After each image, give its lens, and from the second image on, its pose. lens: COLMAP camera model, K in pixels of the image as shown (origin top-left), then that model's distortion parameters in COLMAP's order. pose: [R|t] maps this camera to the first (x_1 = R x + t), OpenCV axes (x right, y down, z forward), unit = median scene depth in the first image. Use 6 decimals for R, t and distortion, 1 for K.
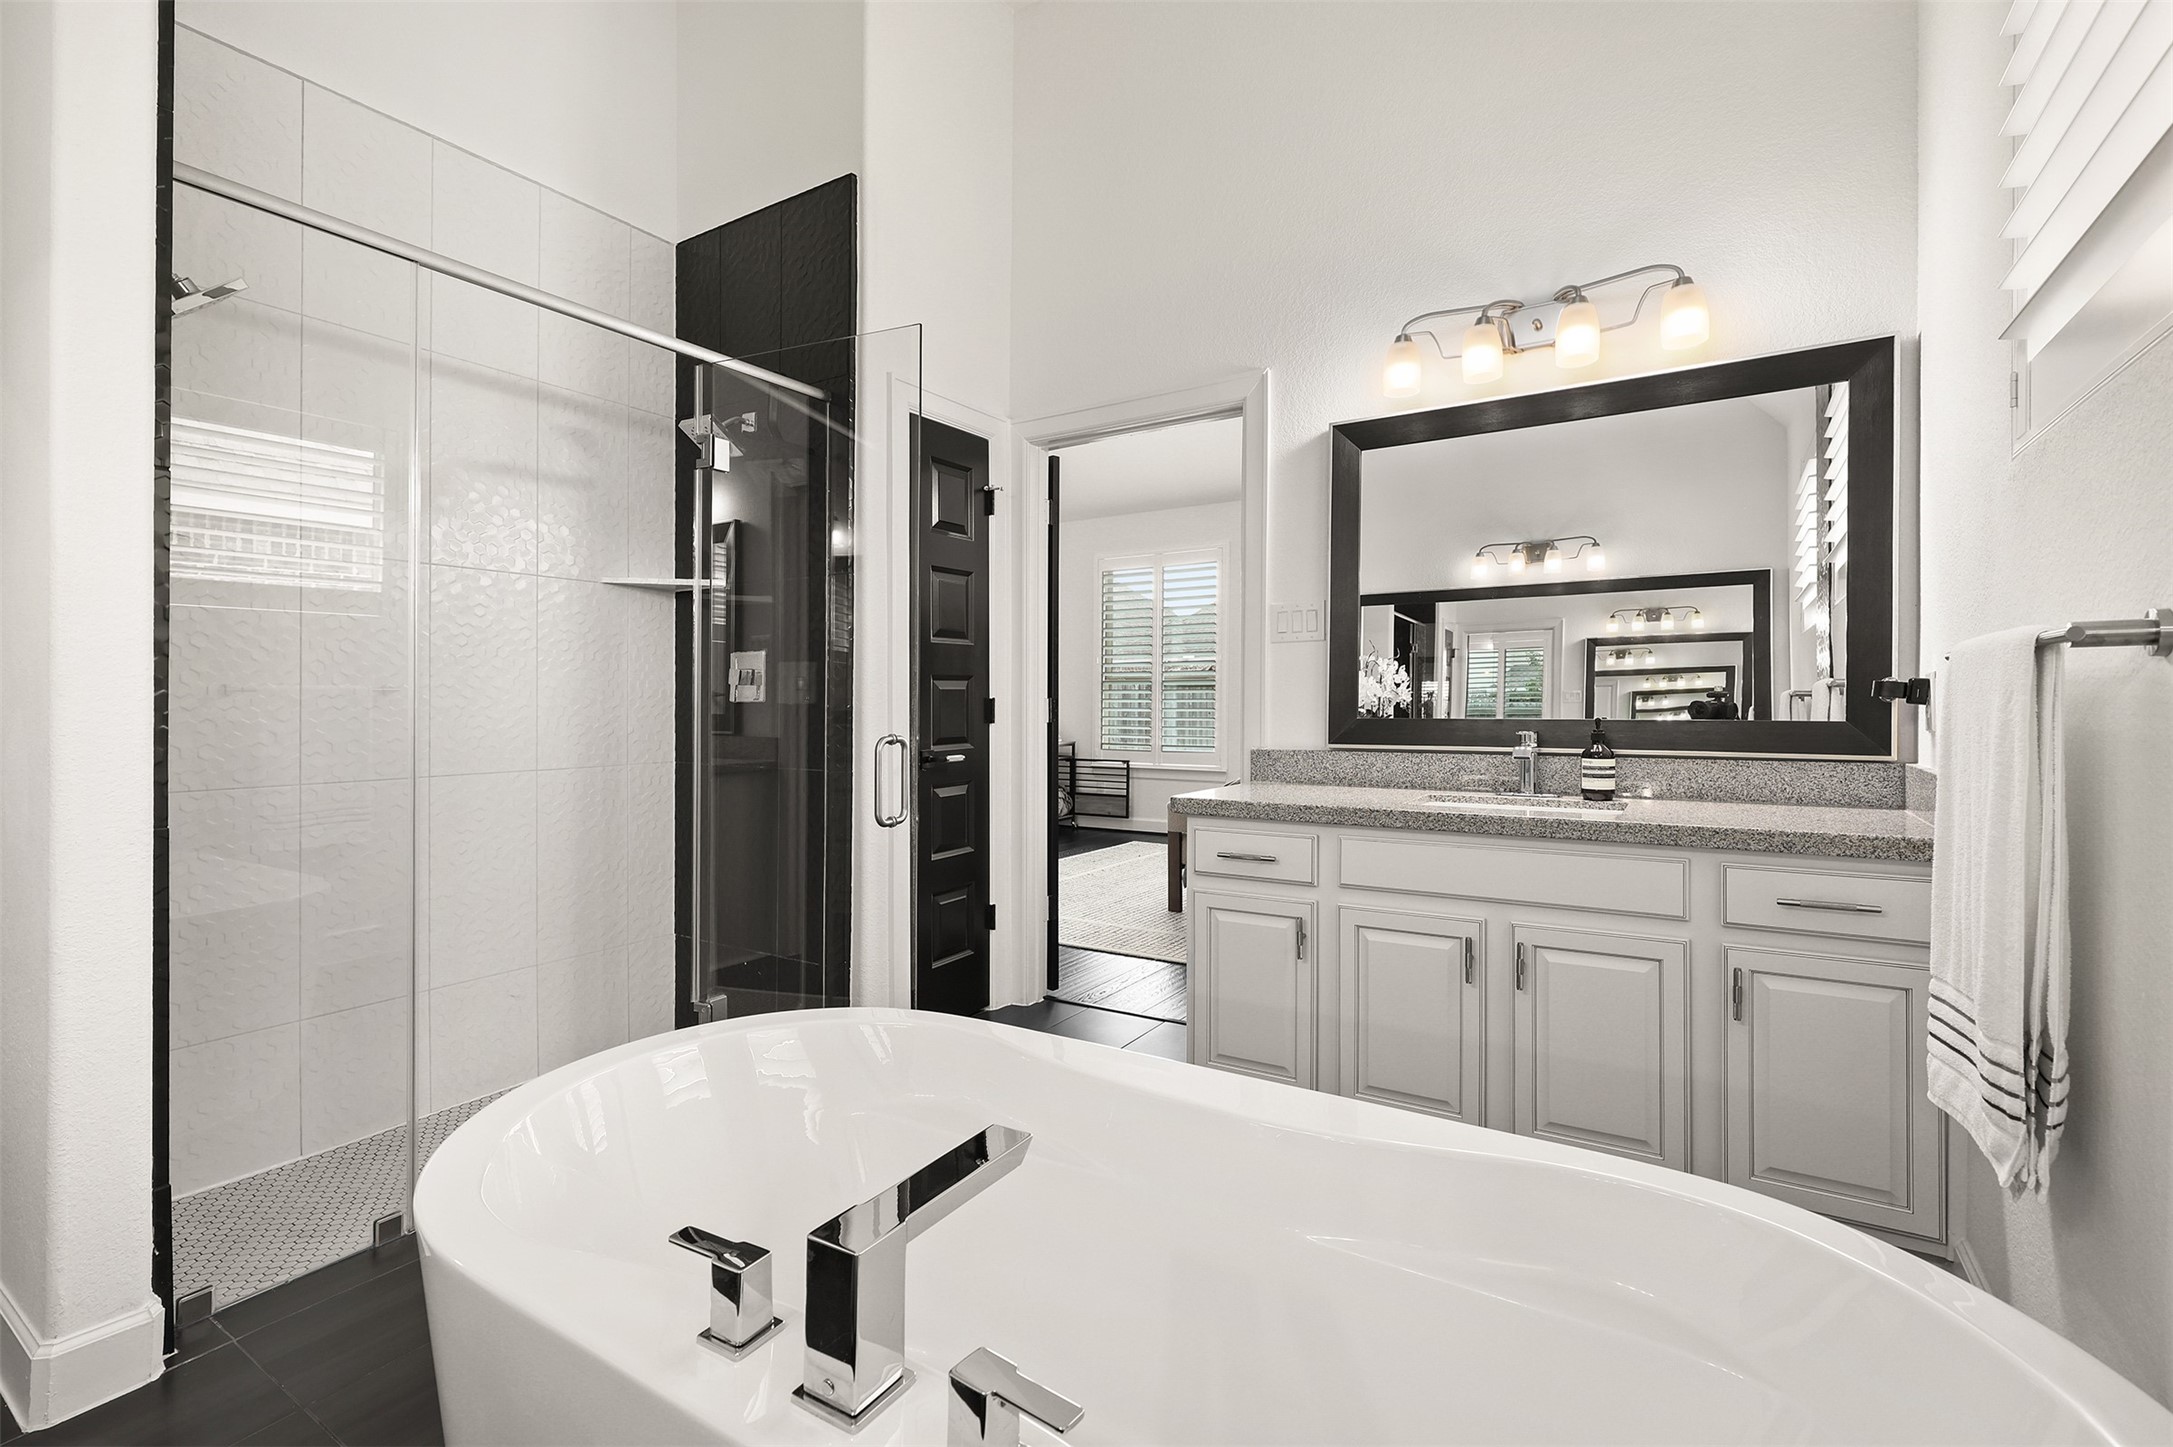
lens RADIAL K [[952.5, 0, 1106.3], [0, 952.5, 690.1], [0, 0, 1]] dist [-0.008545, -0.000095]
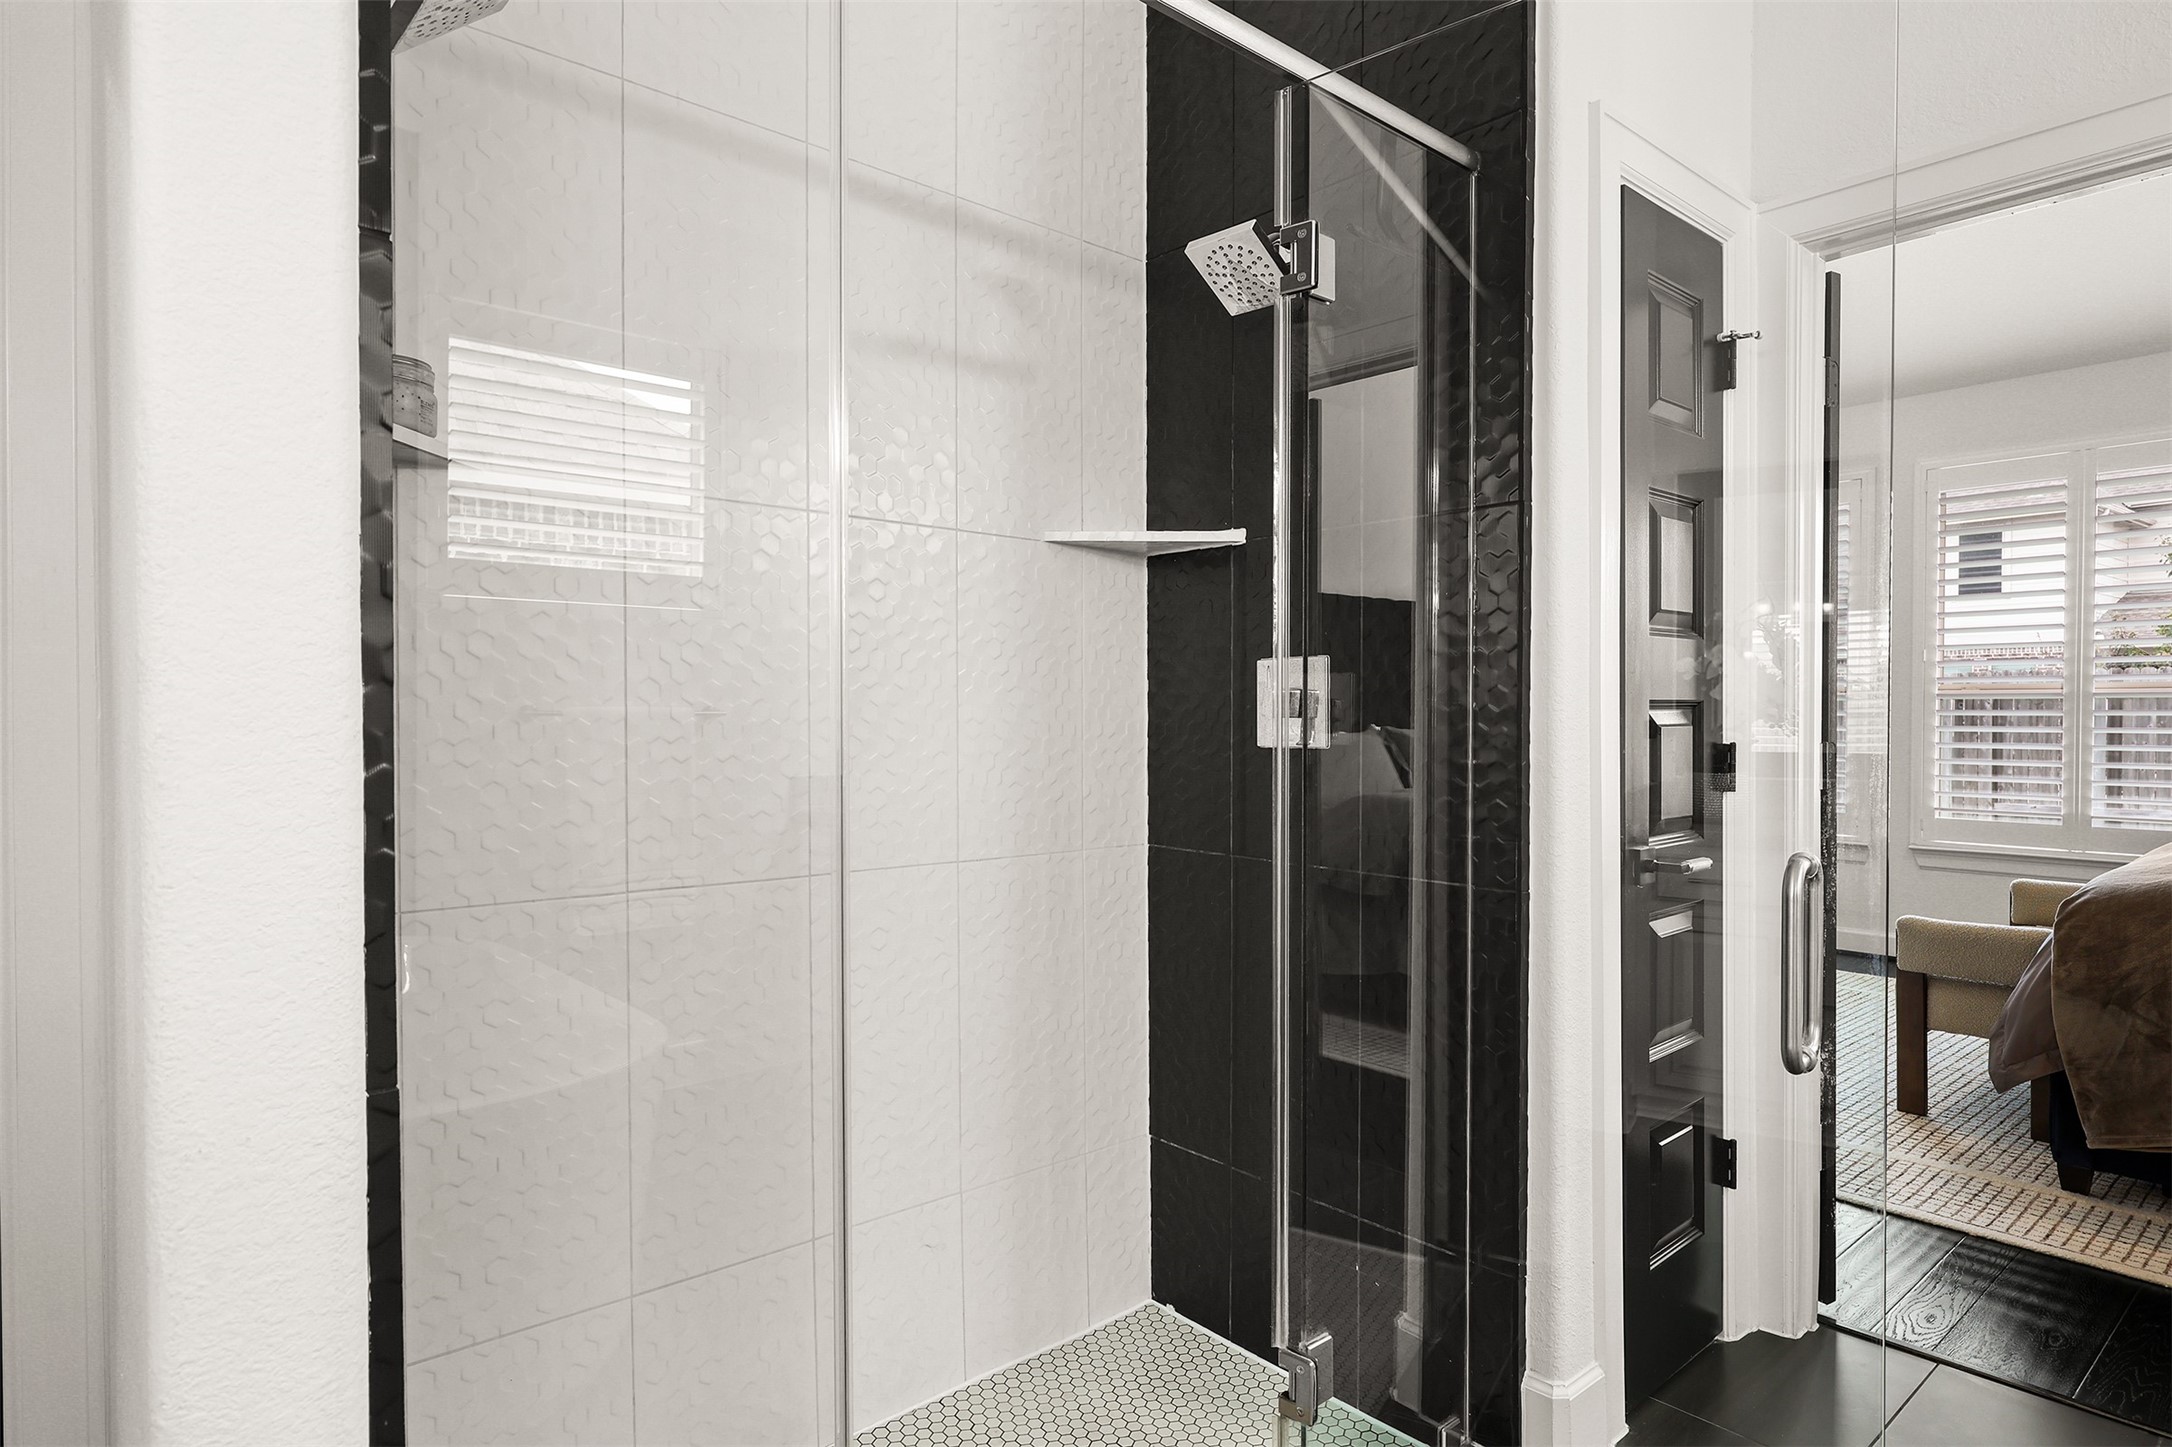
lens RADIAL K [[1166.5, 0, 1088.8], [0, 1166.5, 724.7], [0, 0, 1]] dist [-0.000910, -0.004914]
pose [[0.953537, 0.010424, -0.301096, -0.287049], [-0.003413, 0.999711, 0.023801, -0.016529], [0.301257, -0.021668, 0.953297, 0.317050]]
